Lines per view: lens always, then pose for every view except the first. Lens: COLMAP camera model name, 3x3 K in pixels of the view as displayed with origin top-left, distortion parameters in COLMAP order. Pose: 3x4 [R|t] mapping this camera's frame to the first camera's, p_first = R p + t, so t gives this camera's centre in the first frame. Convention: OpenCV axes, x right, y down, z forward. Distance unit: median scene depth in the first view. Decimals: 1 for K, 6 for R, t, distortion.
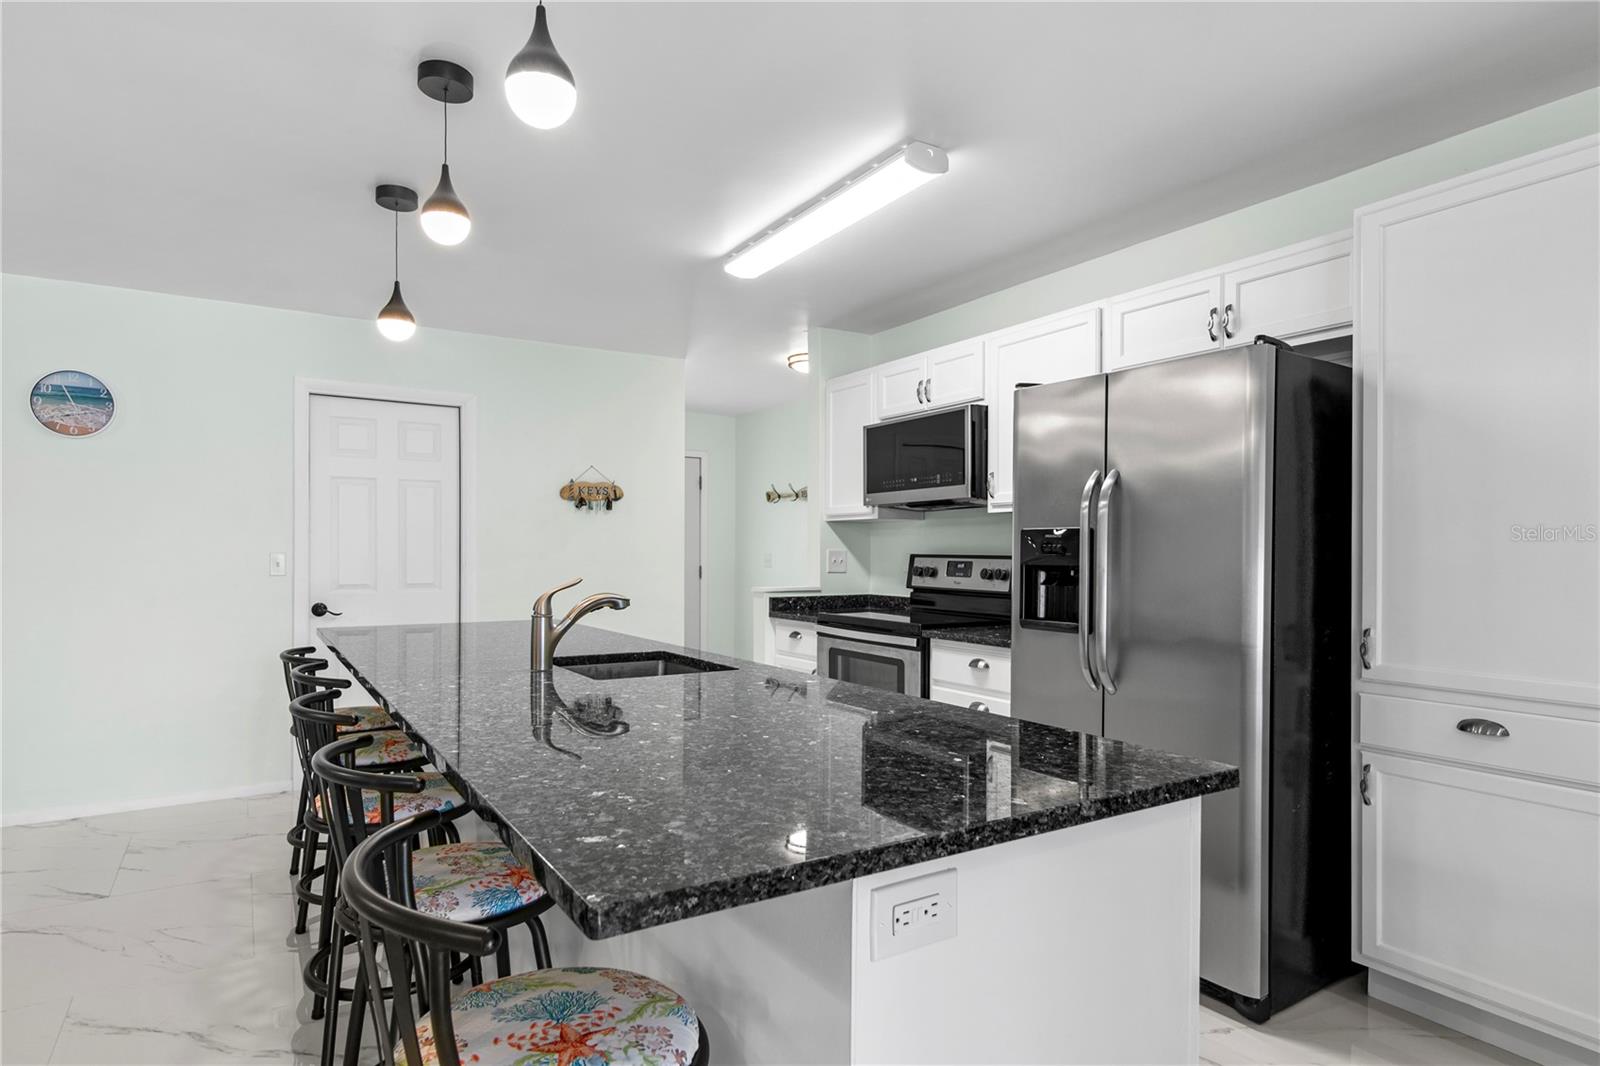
lens RADIAL K [[873.8, 0, 799.9], [0, 873.8, 552.1], [0, 0, 1]] dist [0.007350, -0.006485]
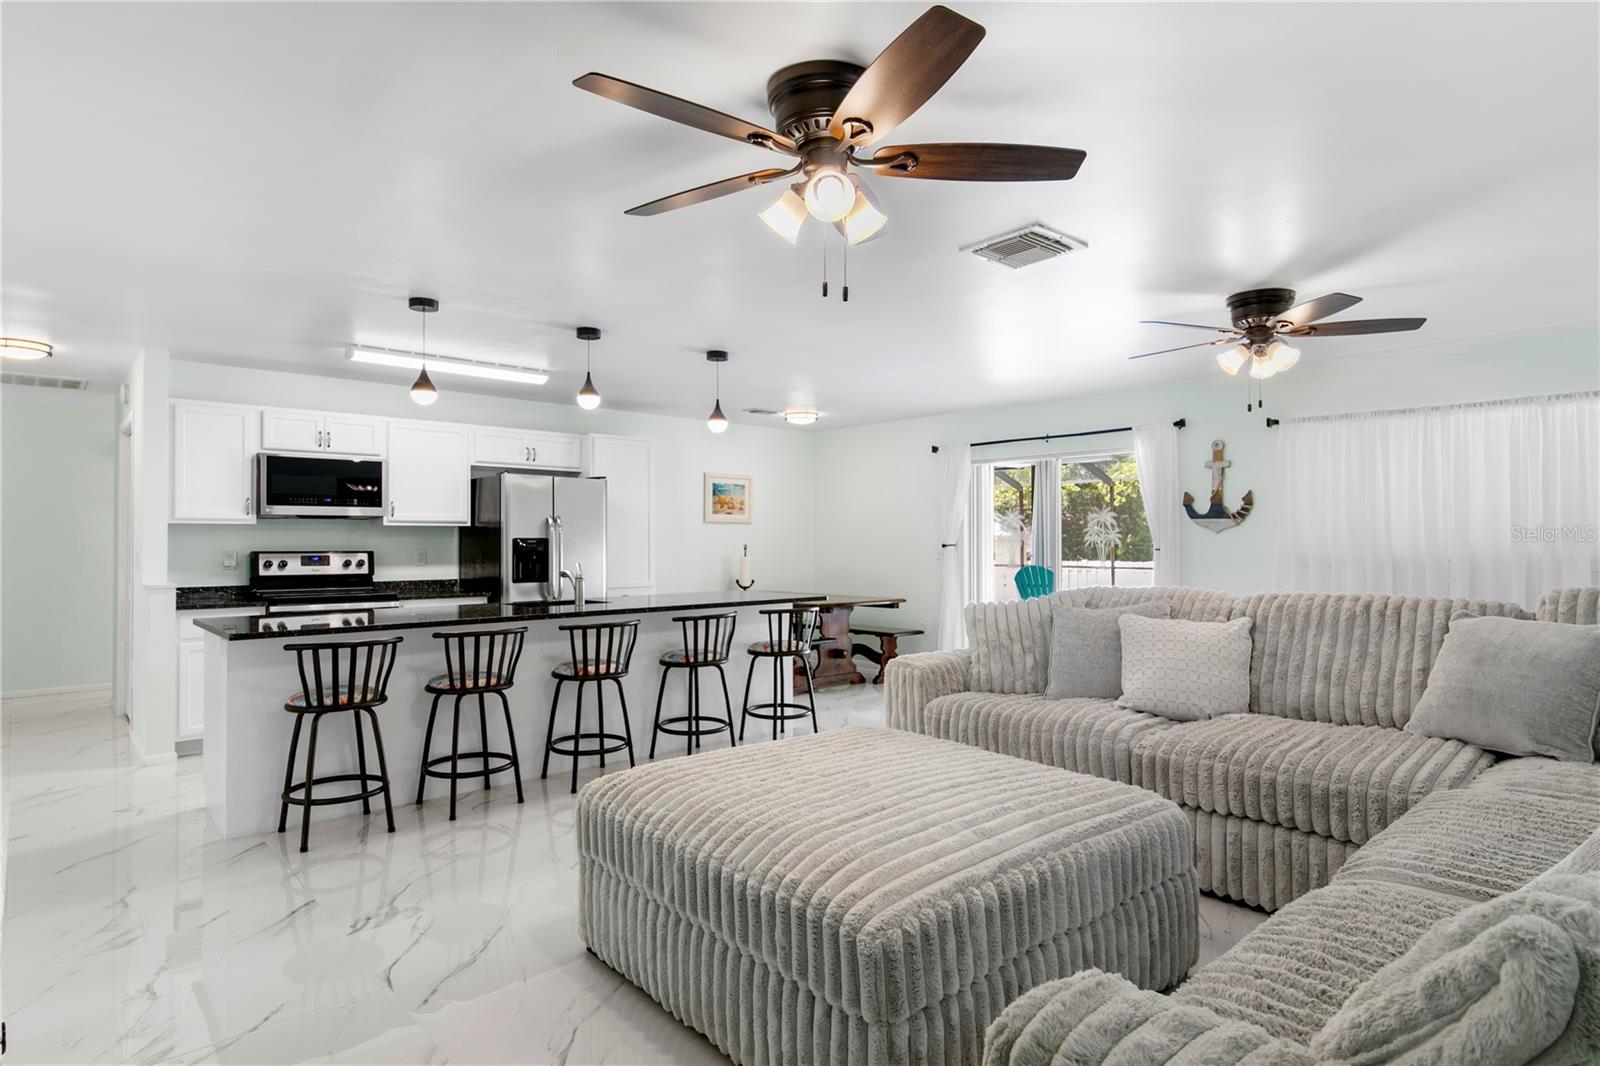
lens RADIAL K [[873.8, 0, 811.2], [0, 873.8, 533.9], [0, 0, 1]] dist [0.007350, -0.006485]
pose [[-0.179346, 0.003387, 0.983780, -1.570998], [0.000766, 0.999994, -0.003303, -0.022484], [-0.983786, 0.000162, -0.179348, 0.500162]]
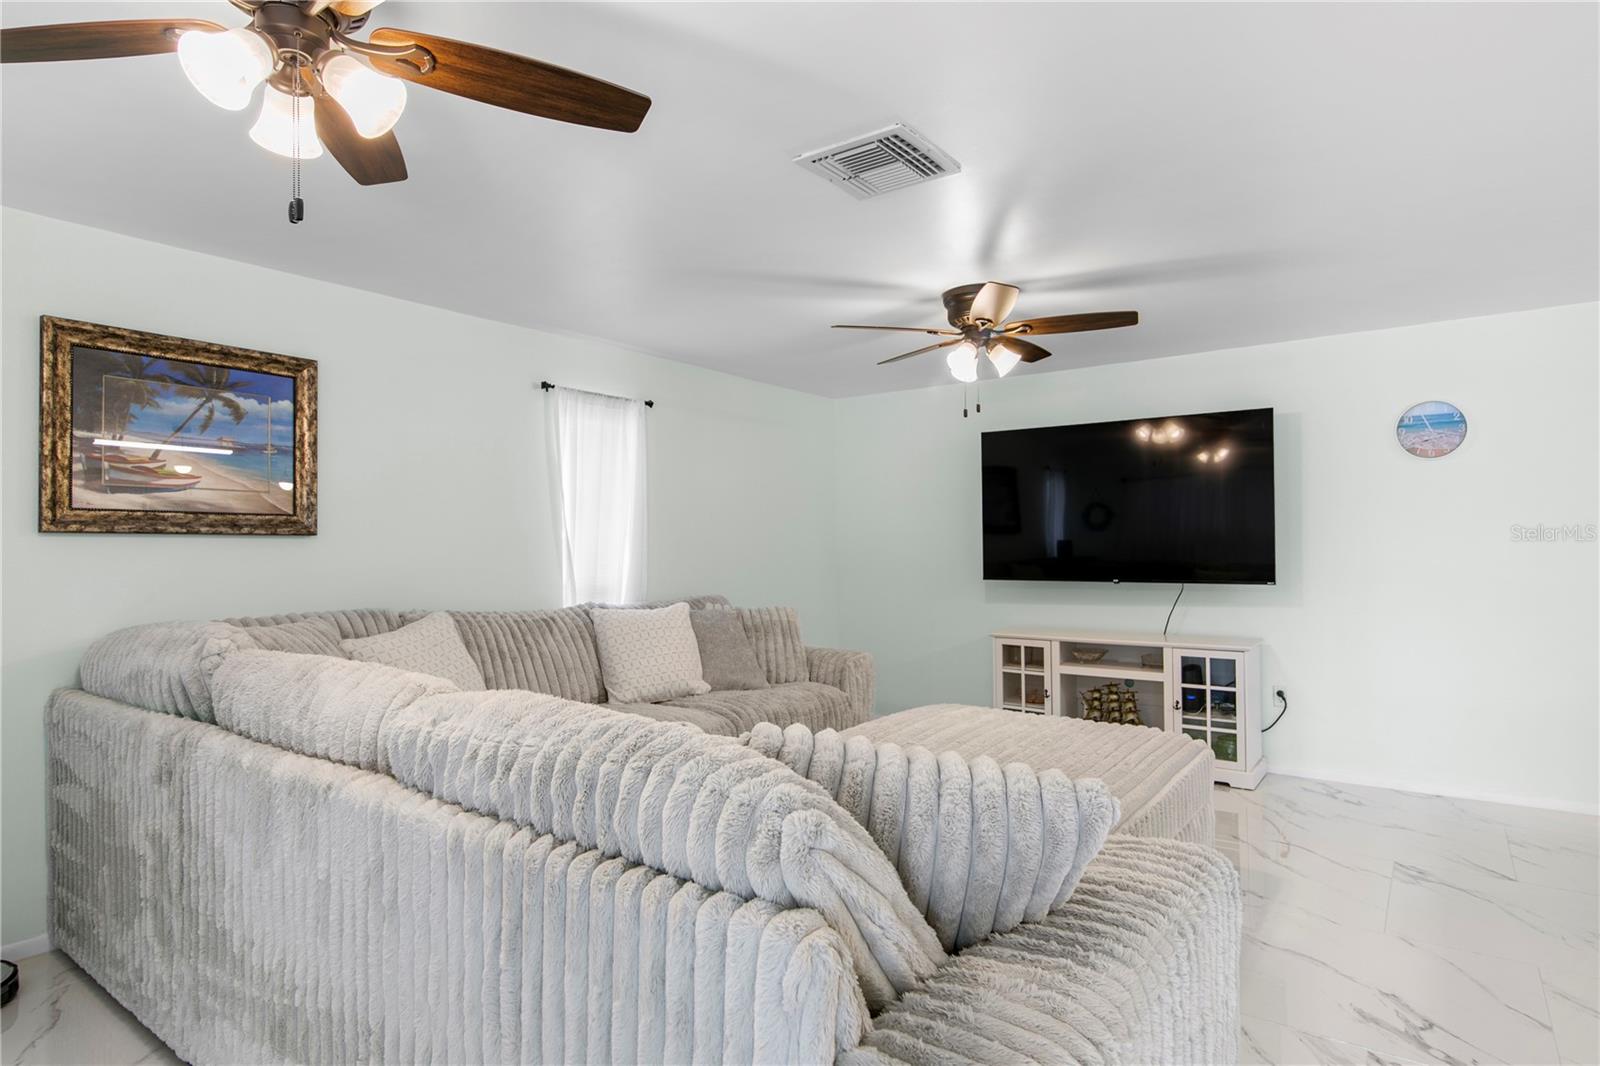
lens RADIAL K [[873.8, 0, 809.1], [0, 873.8, 535.4], [0, 0, 1]] dist [0.007350, -0.006485]
pose [[0.368916, -0.020543, -0.929236, -0.077809], [0.013680, 0.999767, -0.016671, -0.025696], [0.929362, -0.006561, 0.369112, -0.181745]]
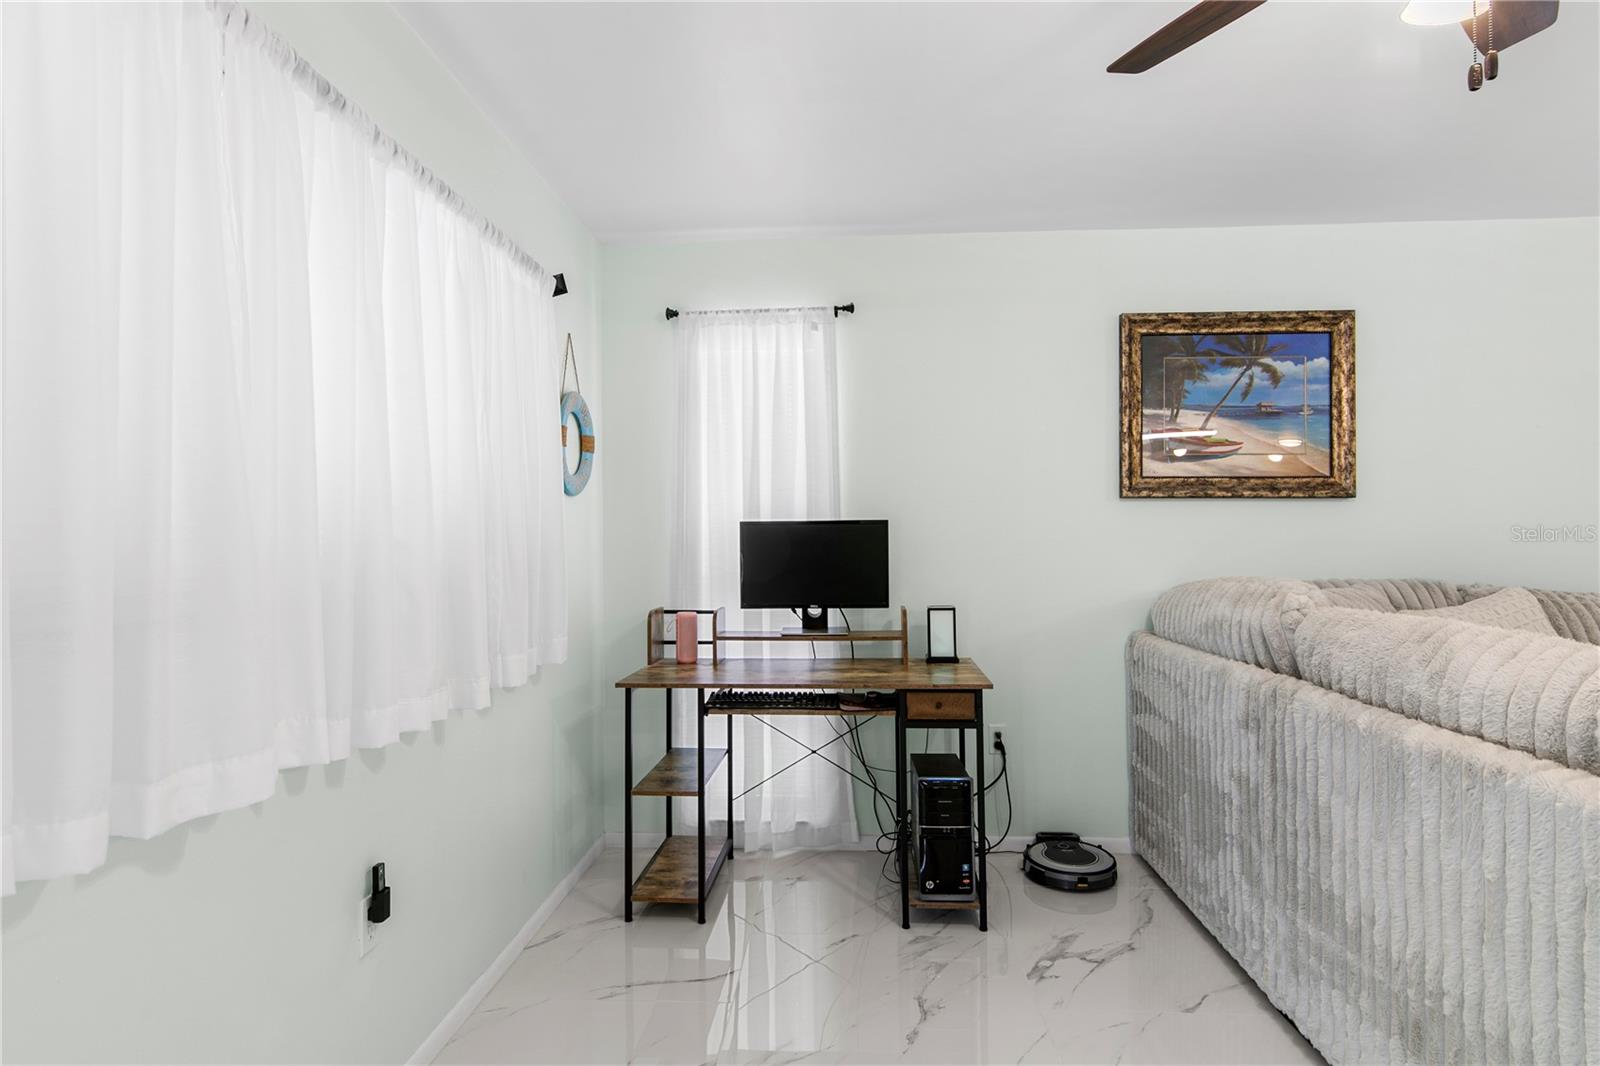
lens RADIAL K [[873.8, 0, 796.3], [0, 873.8, 527.9], [0, 0, 1]] dist [0.007350, -0.006485]
pose [[-0.592293, -0.009261, -0.805669, -0.109558], [0.003272, 0.999898, -0.013899, -0.007629], [0.805716, -0.010868, -0.592202, -0.260309]]
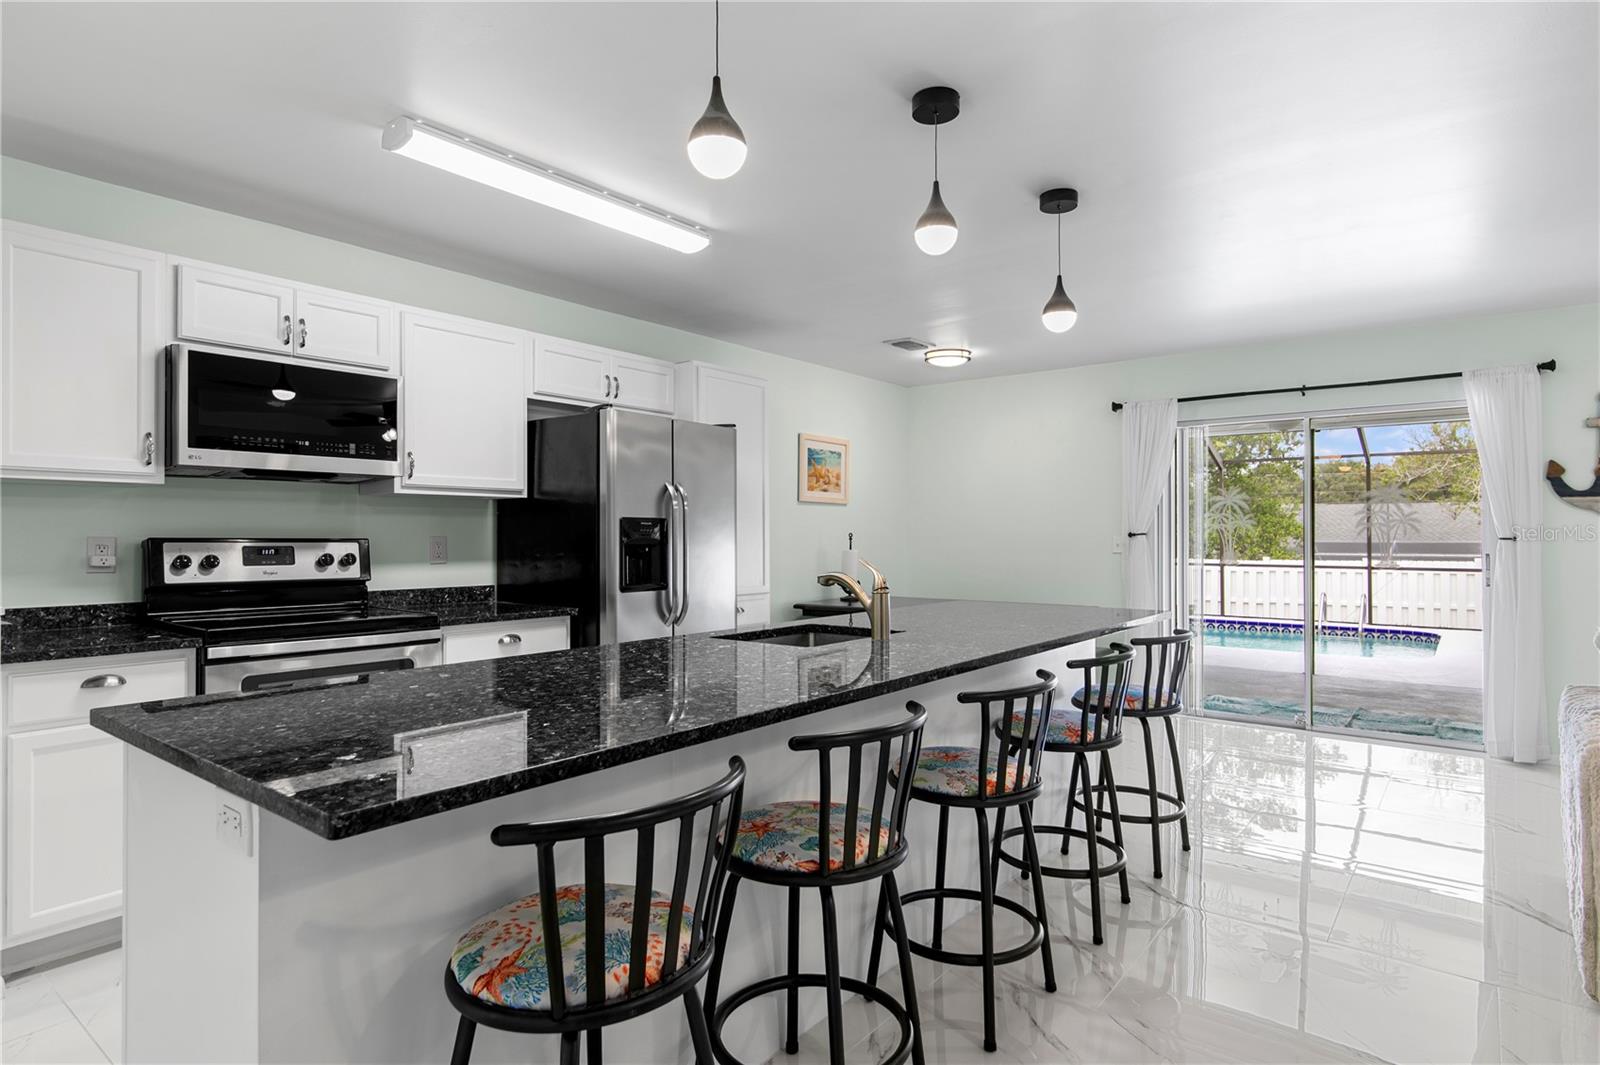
lens RADIAL K [[873.8, 0, 807.8], [0, 873.8, 530.2], [0, 0, 1]] dist [0.007350, -0.006485]
pose [[-0.340390, 0.000774, 0.940284, -0.826023], [-0.002622, 0.999995, -0.001772, -0.004299], [-0.940281, -0.003069, -0.340386, 0.904542]]
